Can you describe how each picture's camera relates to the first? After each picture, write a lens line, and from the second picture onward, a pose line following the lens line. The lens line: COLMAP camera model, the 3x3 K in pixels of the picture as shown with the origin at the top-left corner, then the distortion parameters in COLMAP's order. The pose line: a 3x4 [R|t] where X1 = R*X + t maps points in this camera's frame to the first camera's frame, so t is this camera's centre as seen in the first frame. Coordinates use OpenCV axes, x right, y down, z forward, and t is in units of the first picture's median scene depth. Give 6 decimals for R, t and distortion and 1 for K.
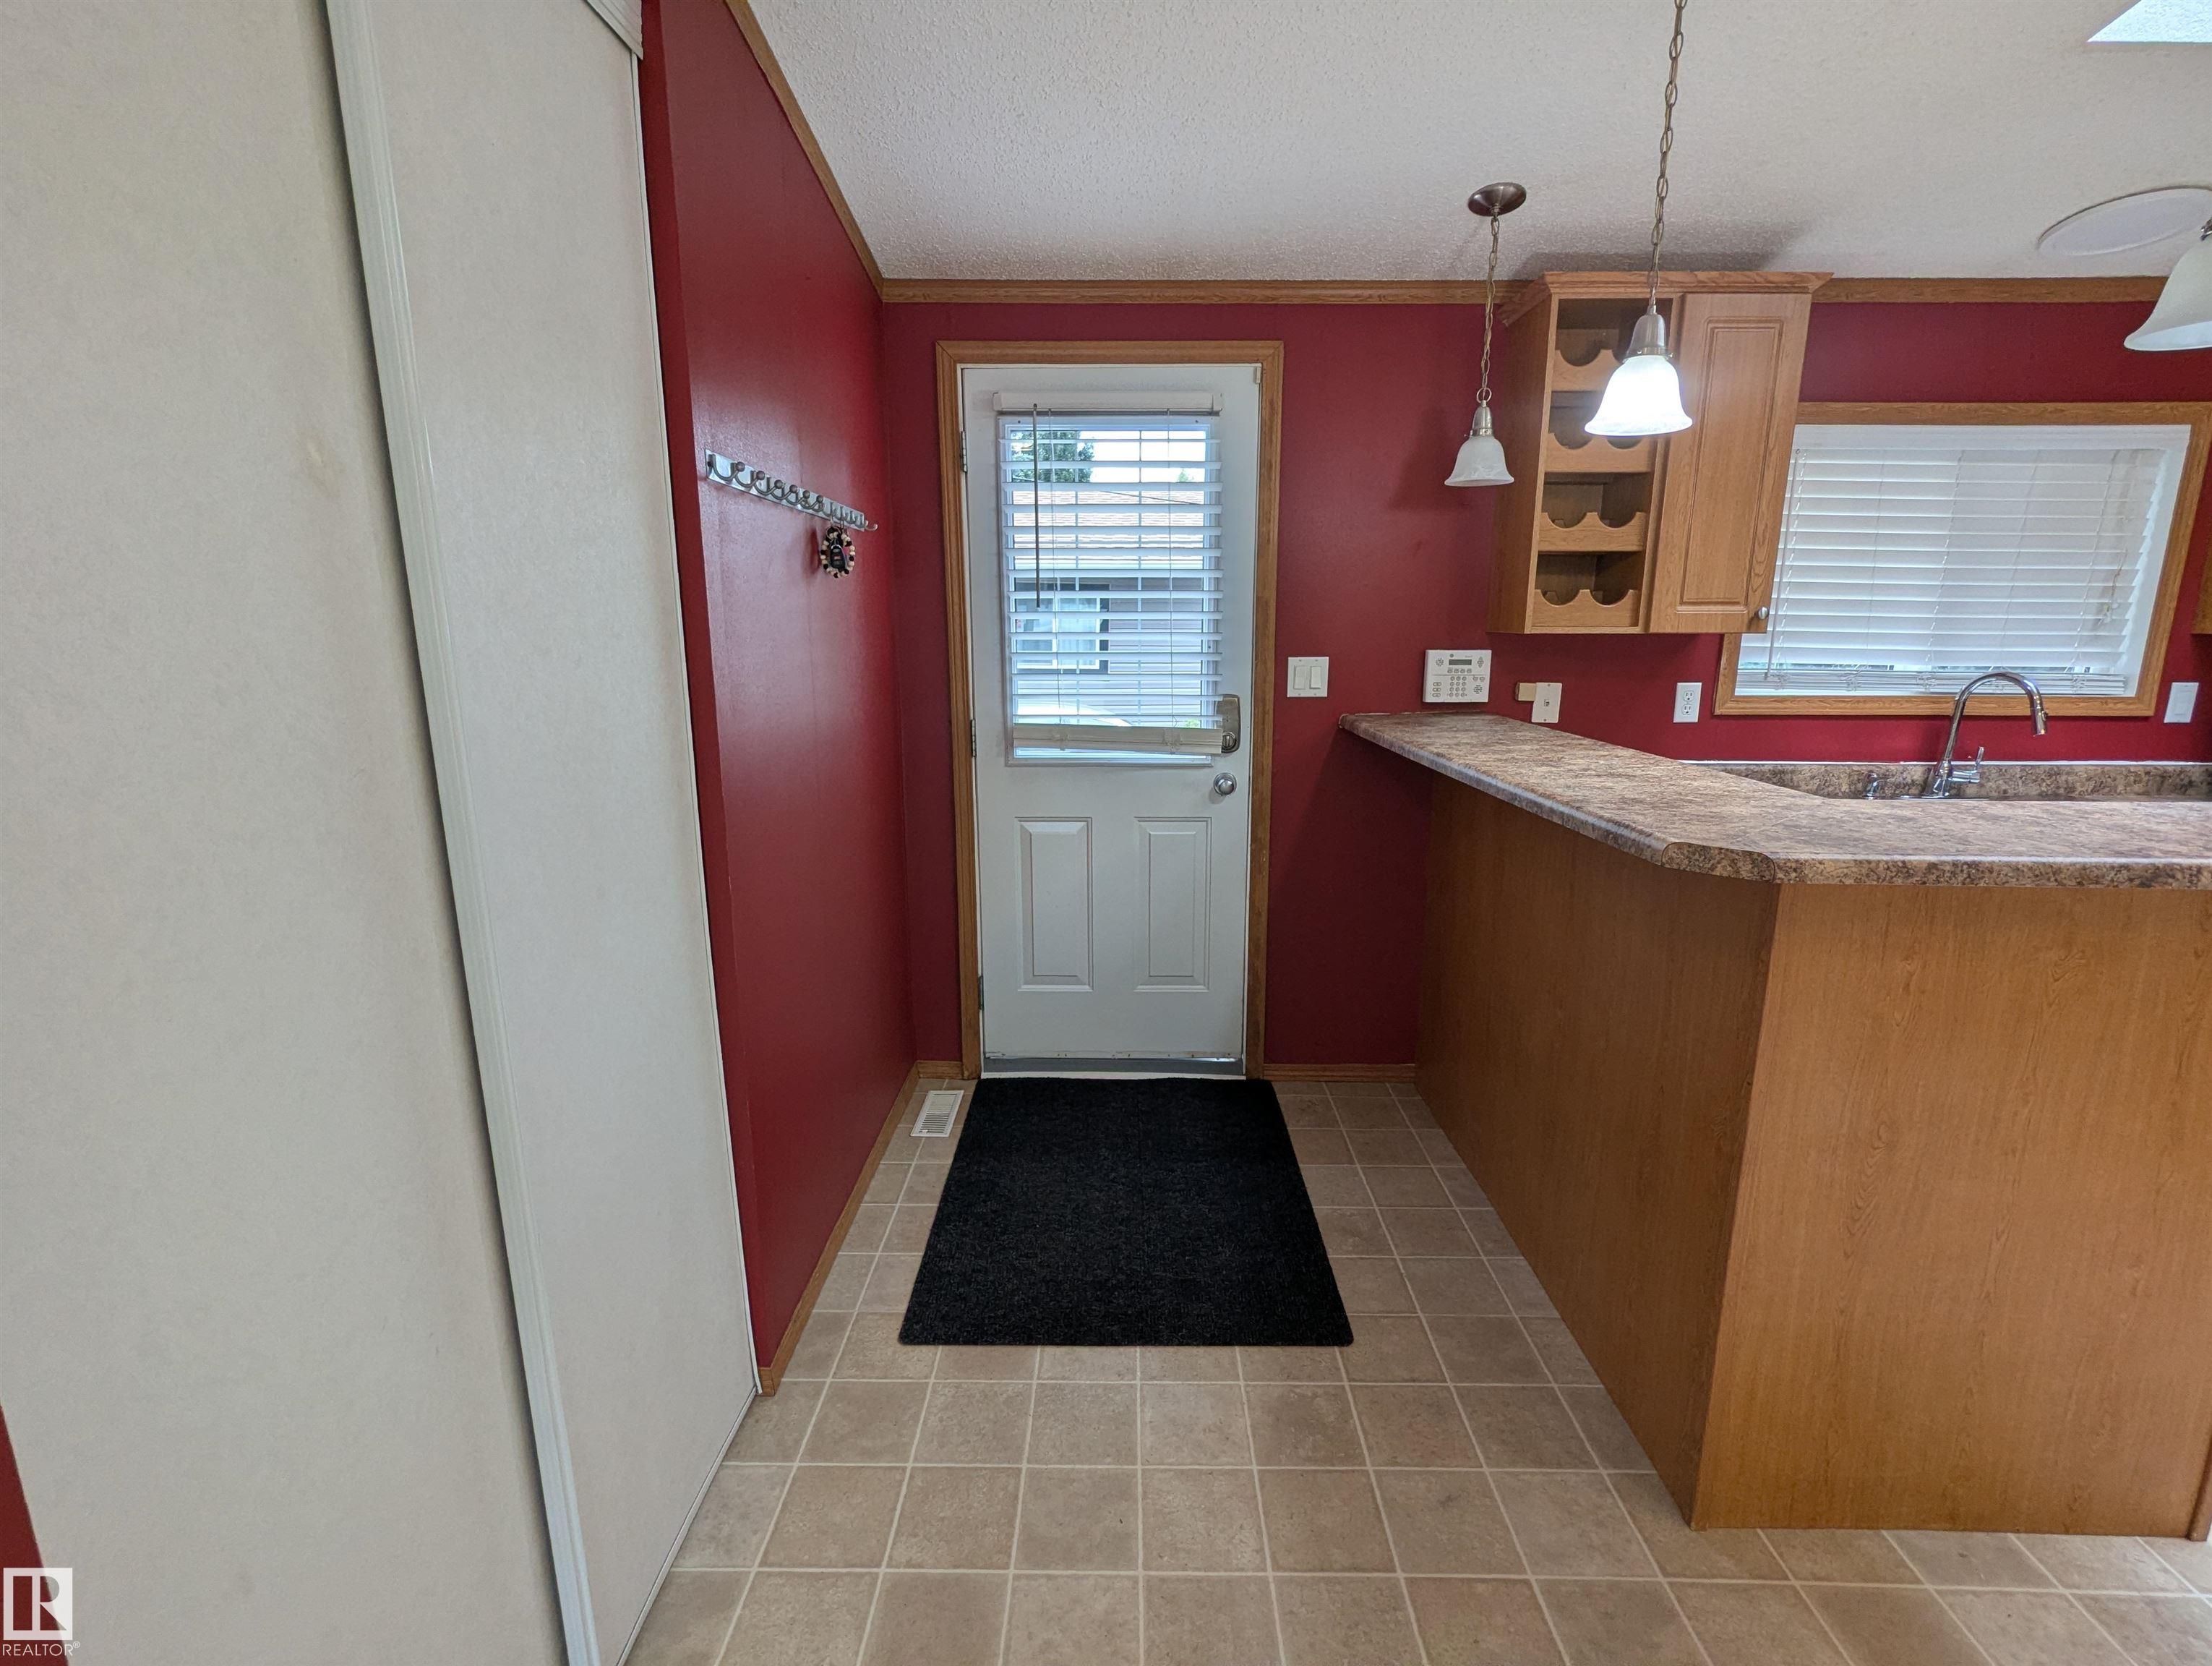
lens RADIAL K [[1046.5, 0, 1119.2], [0, 1046.5, 846.7], [0, 0, 1]] dist [0.001852, 0.000718]
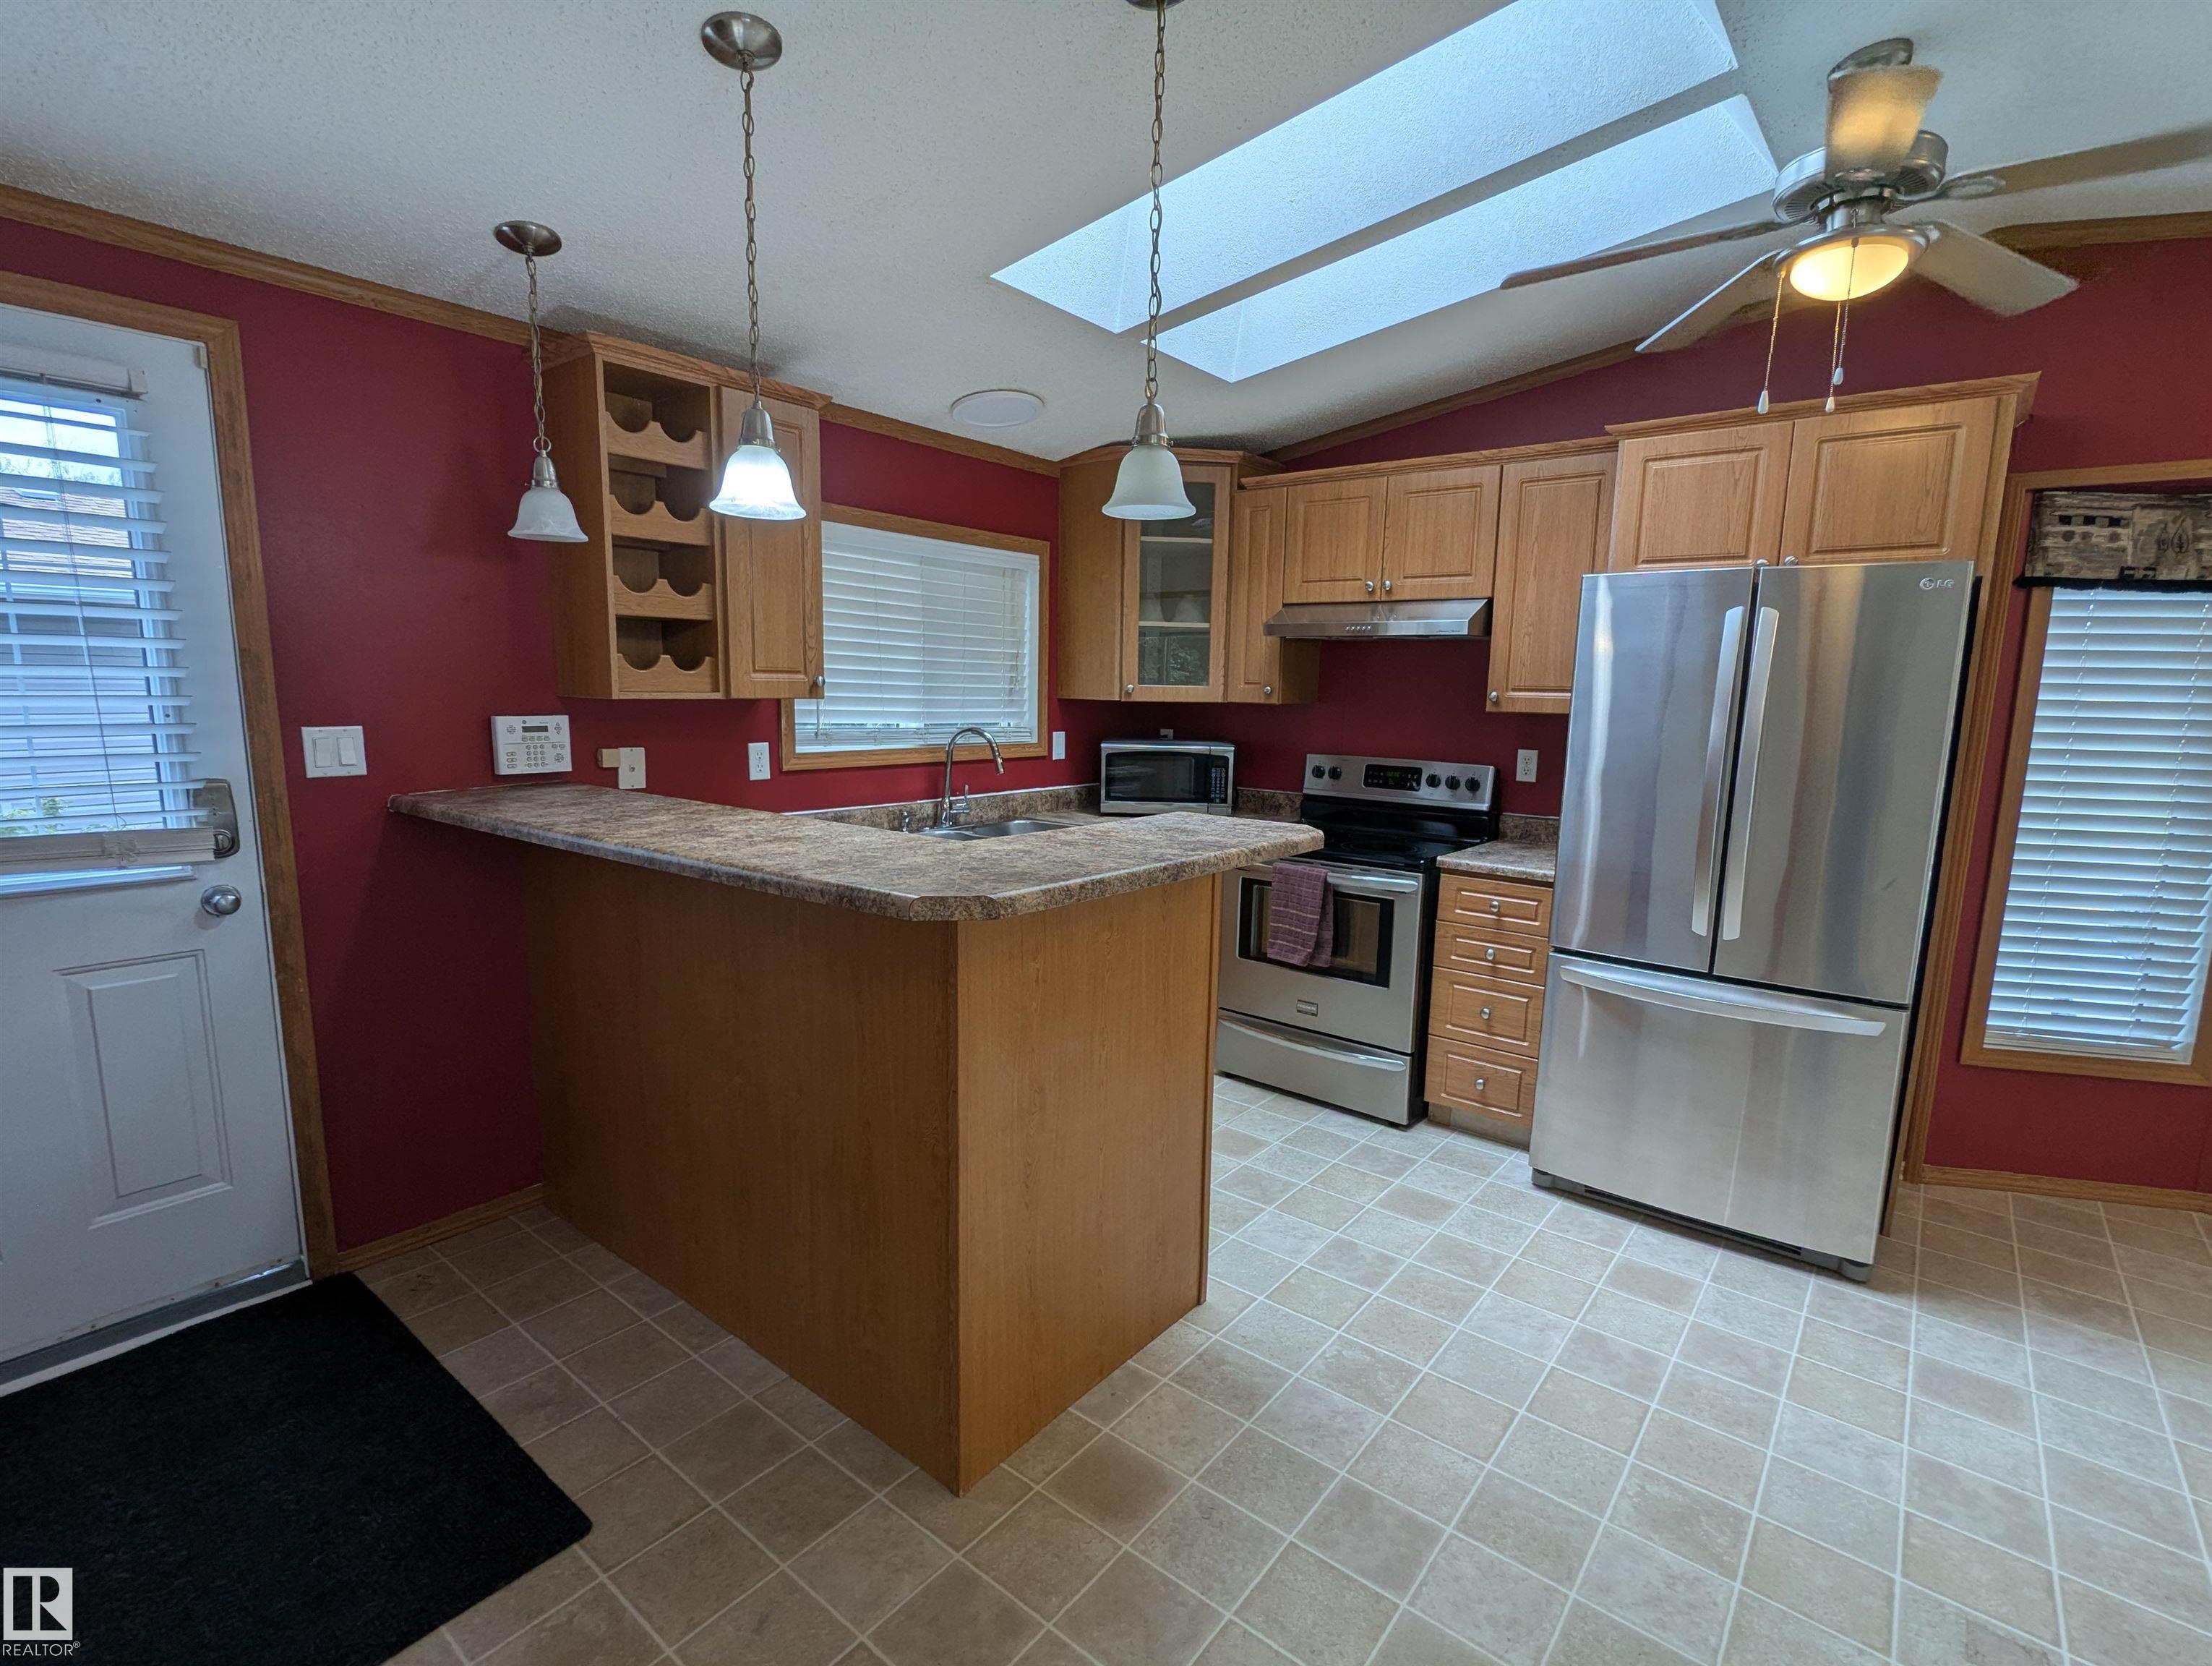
lens RADIAL K [[1047.8, 0, 1111.5], [0, 1047.8, 848.3], [0, 0, 1]] dist [-0.005626, 0.004178]
pose [[0.615911, -0.111514, 0.779883, -0.086765], [0.149161, 0.988533, 0.023549, -0.021916], [-0.773566, 0.101824, 0.625482, 0.060014]]
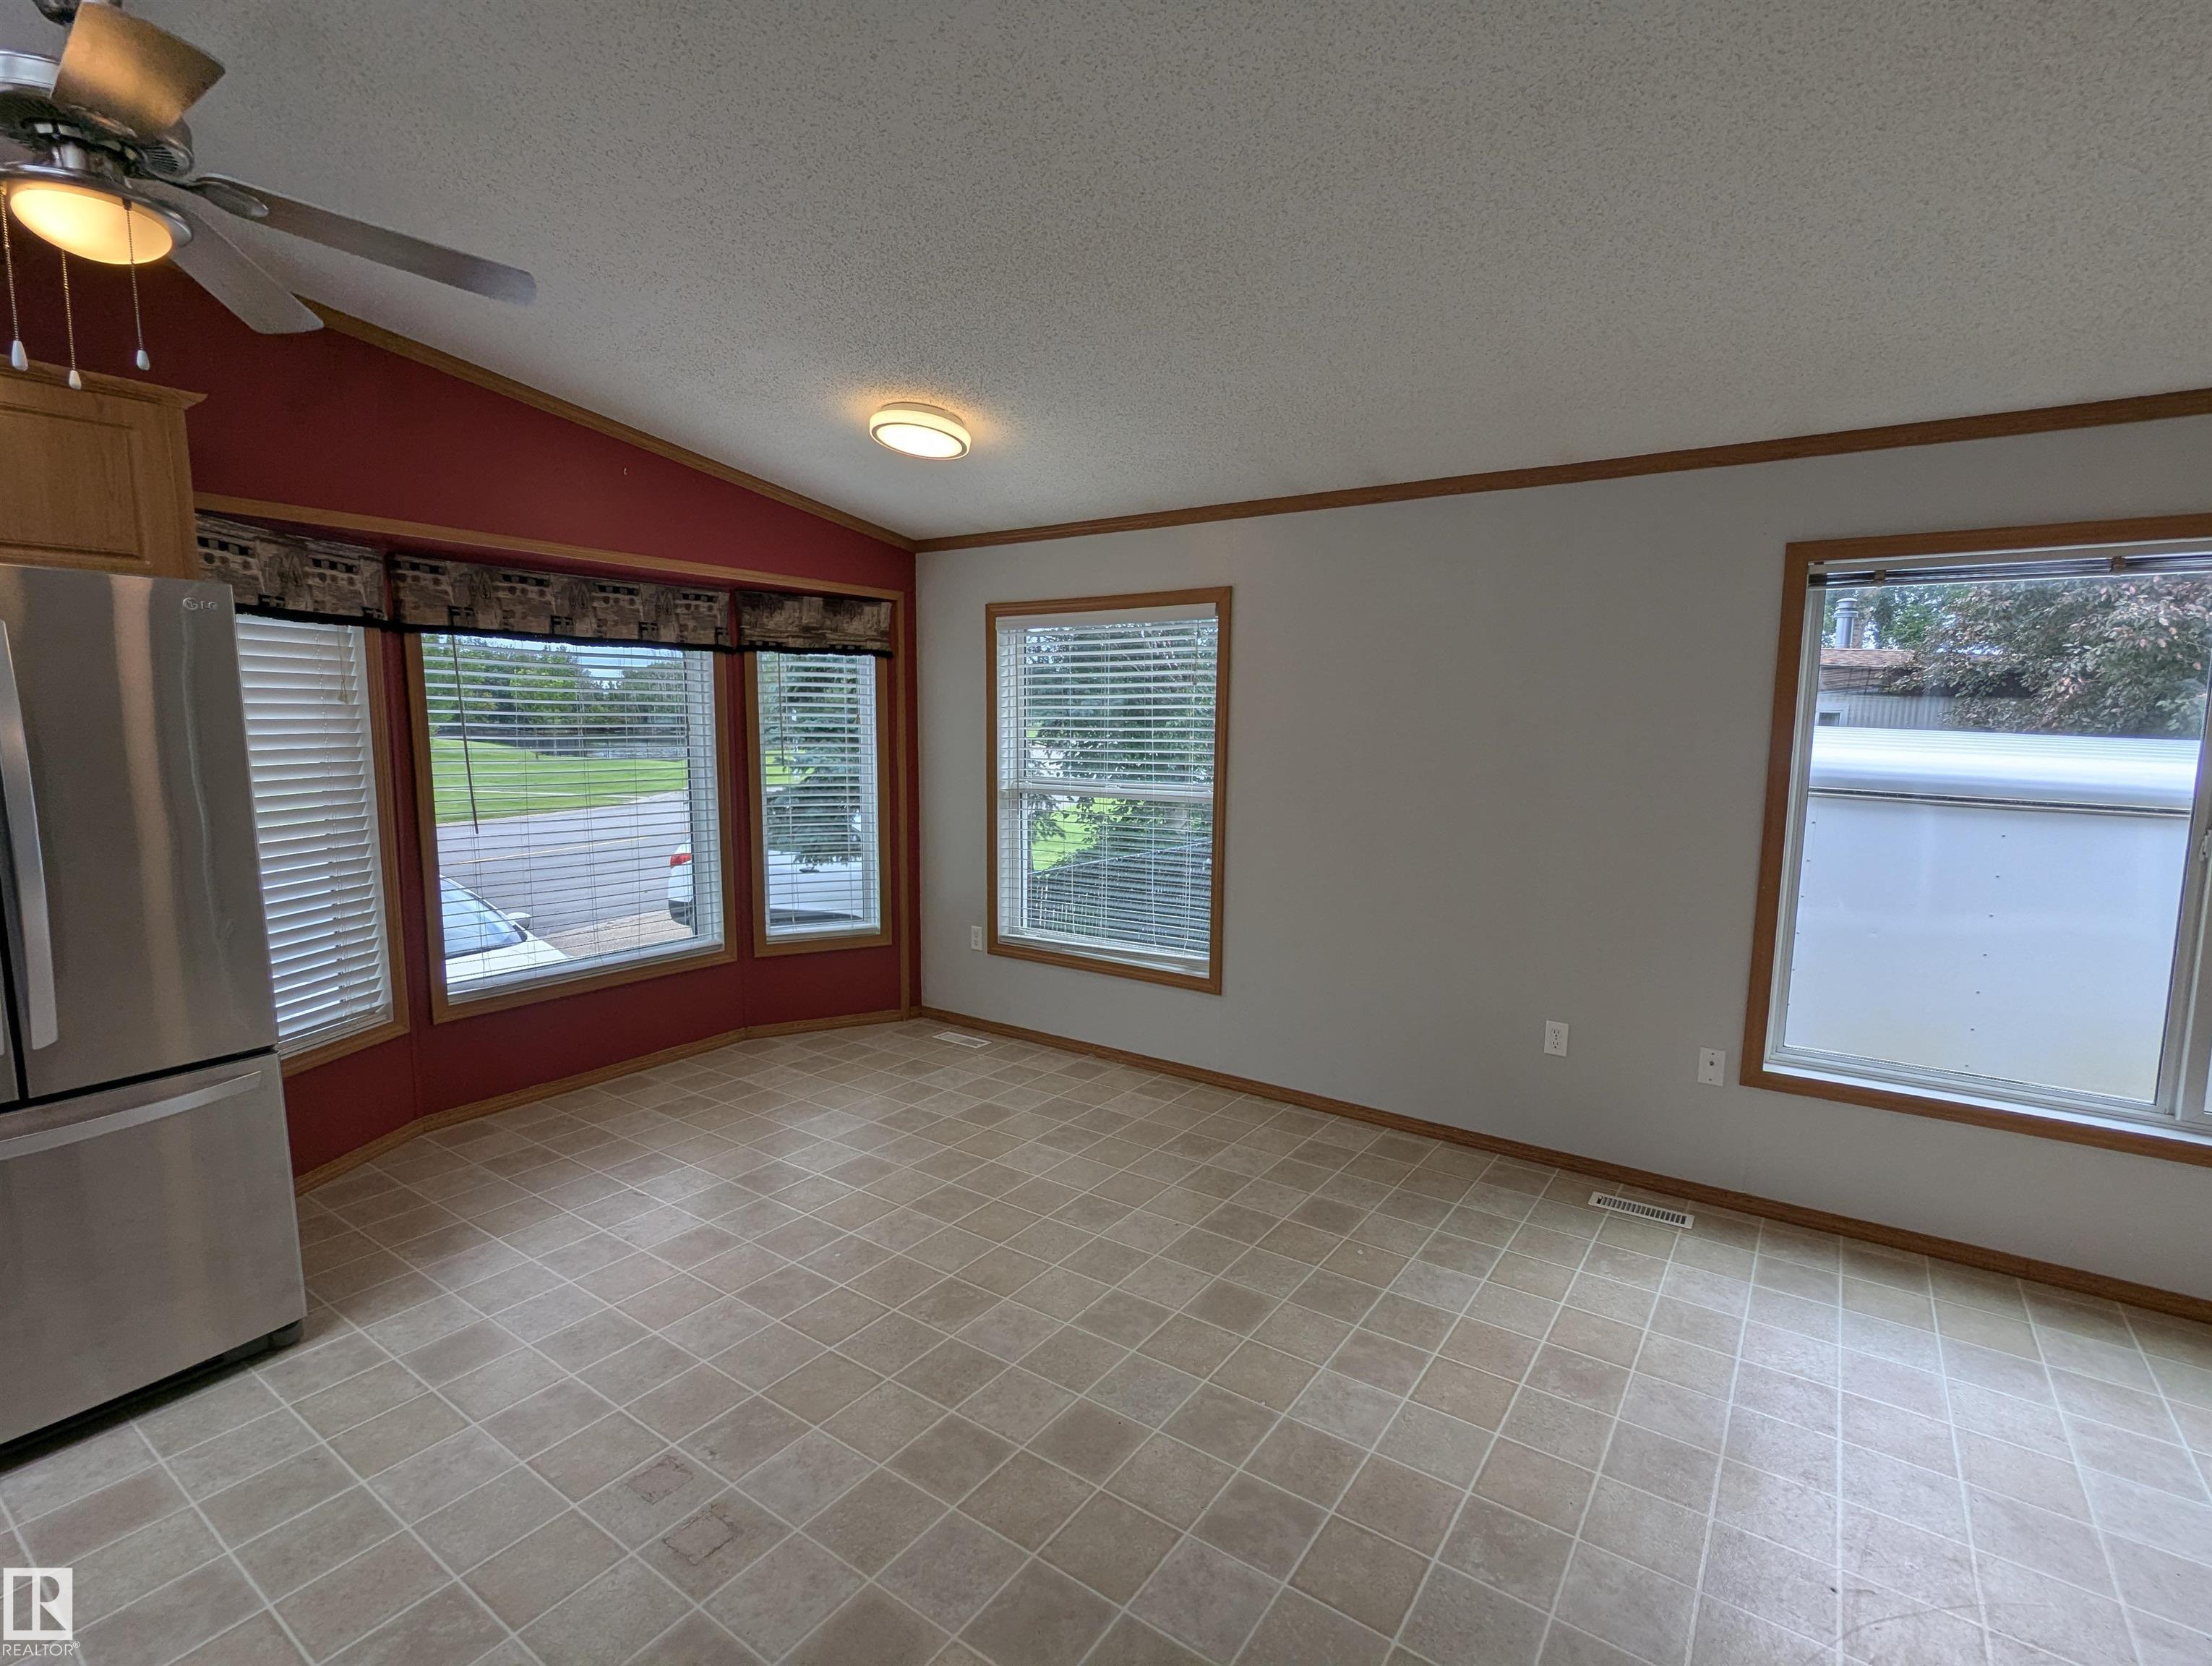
lens RADIAL K [[1046.5, 0, 1119.2], [0, 1046.5, 846.7], [0, 0, 1]] dist [0.001852, 0.000718]
pose [[-0.827850, -0.079954, 0.555222, -0.023409], [0.111316, 0.946690, 0.302303, -0.101004], [-0.549794, 0.312066, -0.774817, 0.333648]]
